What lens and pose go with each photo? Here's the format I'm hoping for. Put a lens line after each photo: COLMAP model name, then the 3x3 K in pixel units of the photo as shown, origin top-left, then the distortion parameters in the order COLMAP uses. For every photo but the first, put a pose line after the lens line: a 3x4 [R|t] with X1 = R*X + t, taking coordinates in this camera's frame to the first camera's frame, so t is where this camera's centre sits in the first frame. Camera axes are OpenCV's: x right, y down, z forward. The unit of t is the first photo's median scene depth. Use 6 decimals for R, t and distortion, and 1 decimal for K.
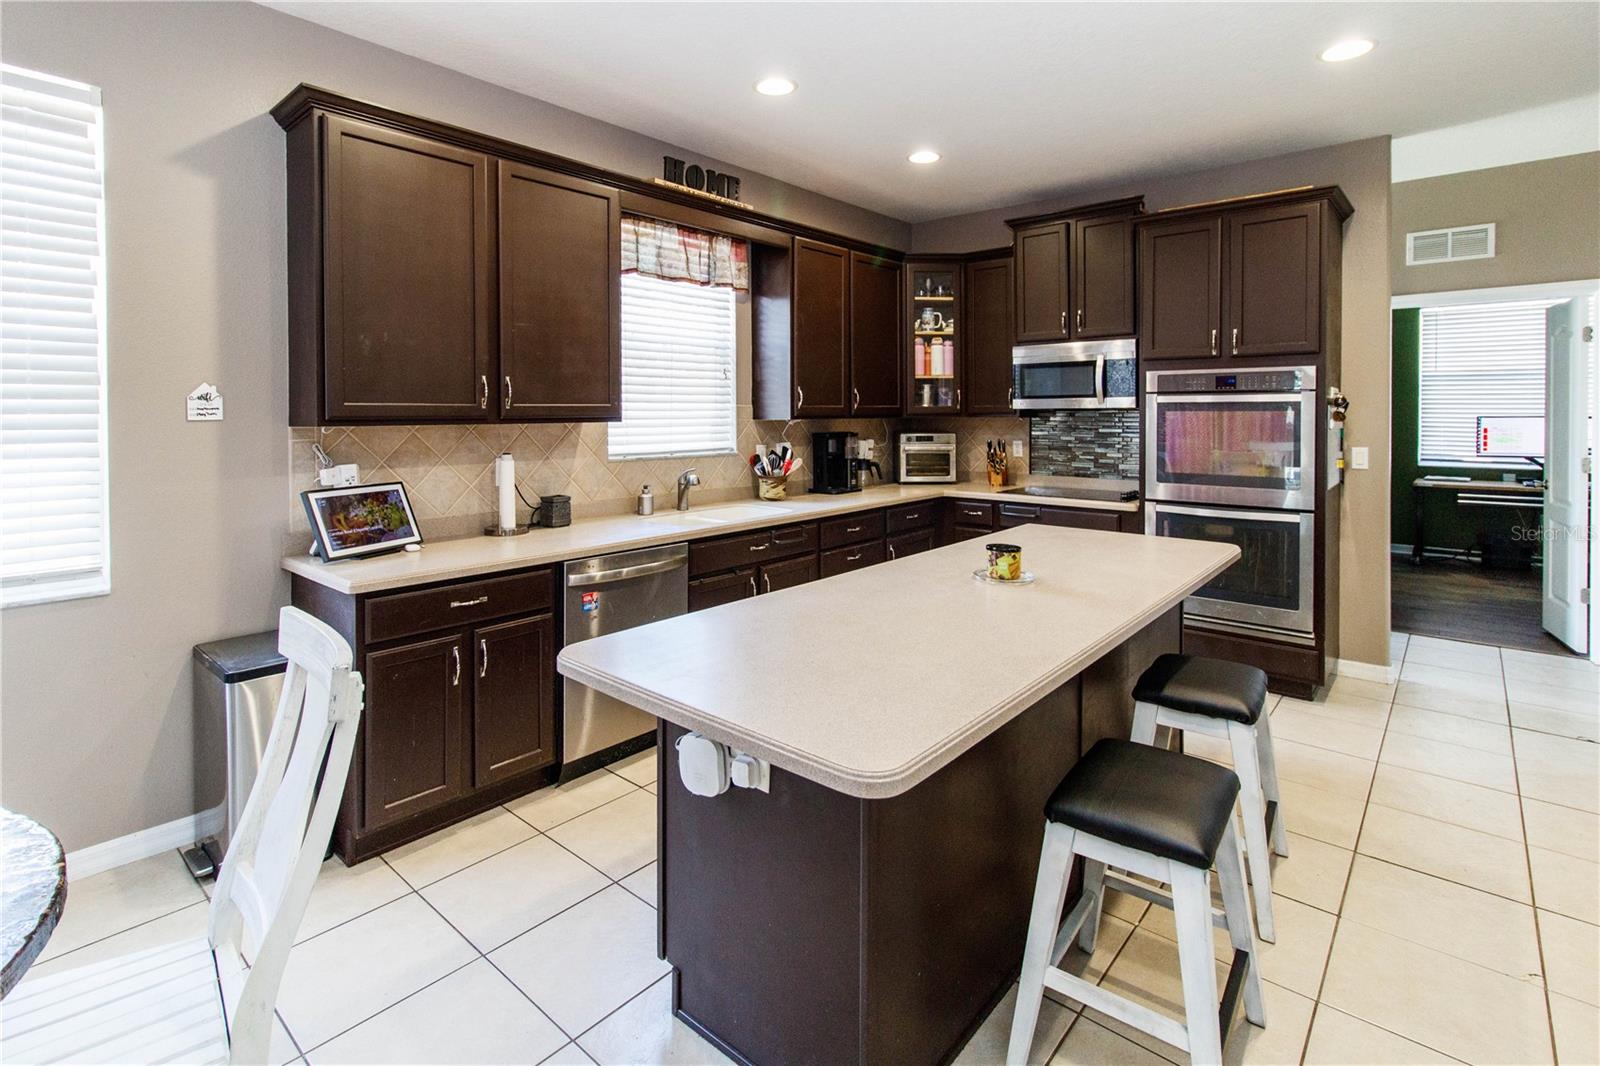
lens RADIAL K [[766.0, 0, 797.1], [0, 766.0, 494.4], [0, 0, 1]] dist [-0.001314, -0.000219]
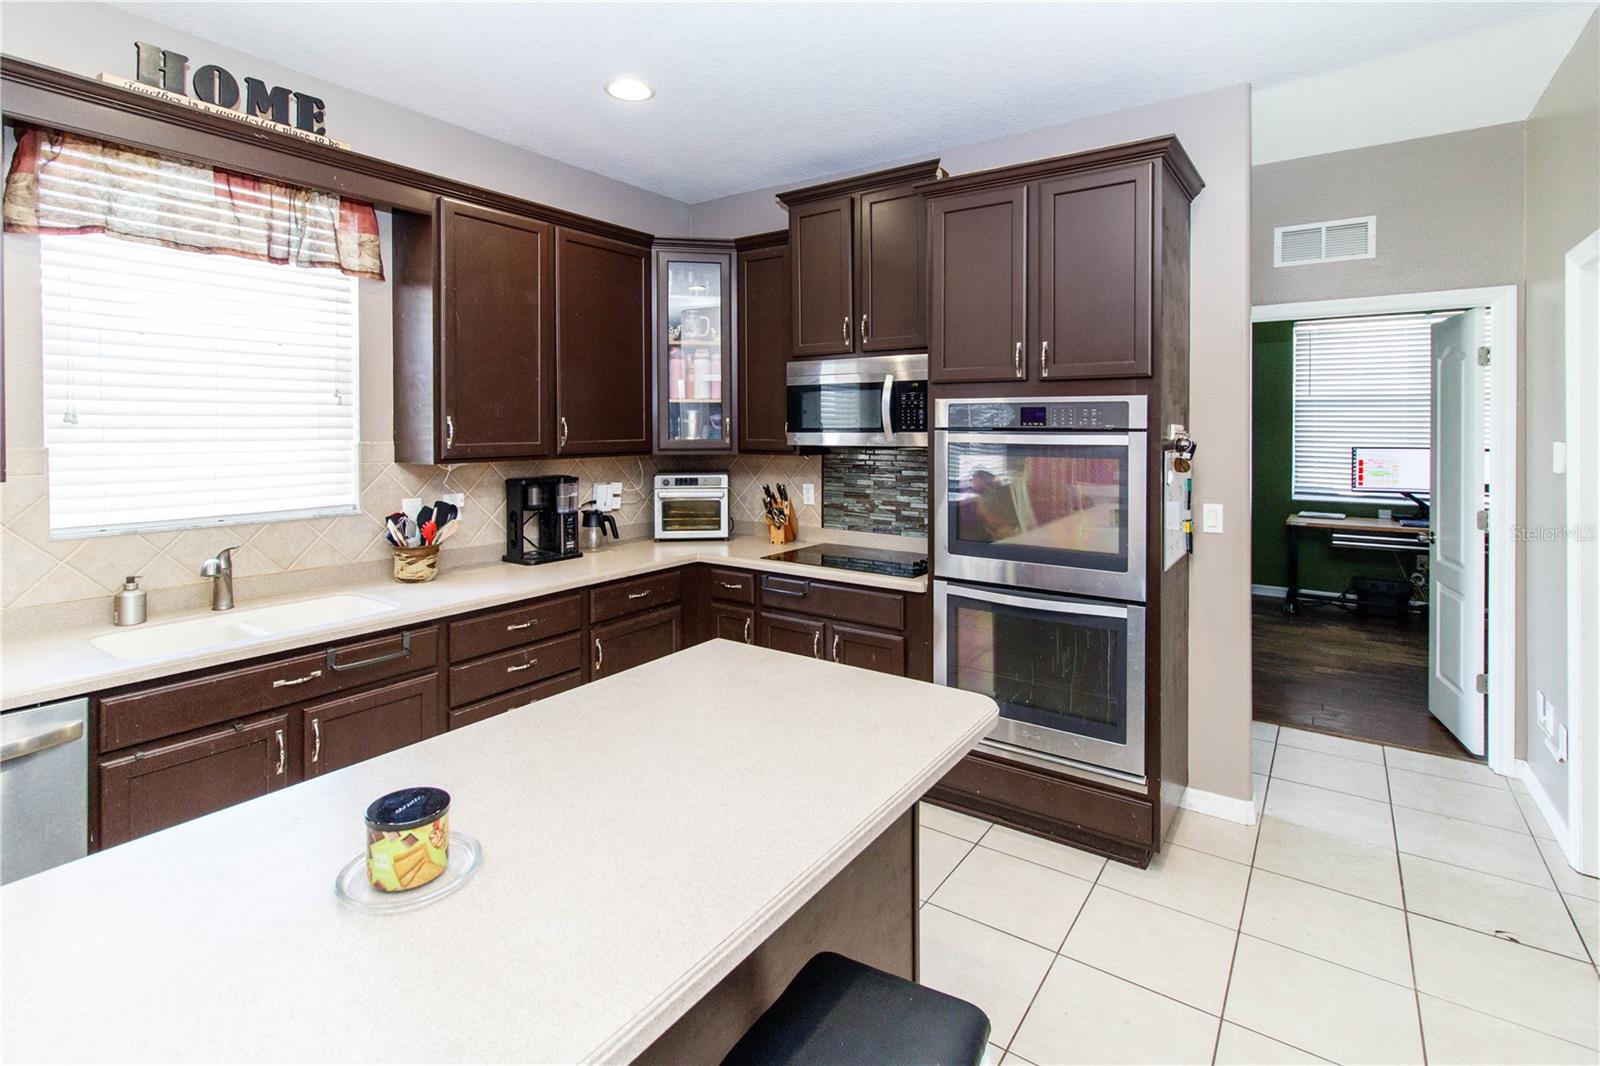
lens RADIAL K [[750.3, 0, 805.8], [0, 750.3, 509.2], [0, 0, 1]] dist [-0.000605, -0.000043]
pose [[0.994806, -0.006448, 0.101583, 0.250991], [0.005956, 0.999969, 0.005136, -0.058326], [-0.101613, -0.004505, 0.994814, 0.295140]]
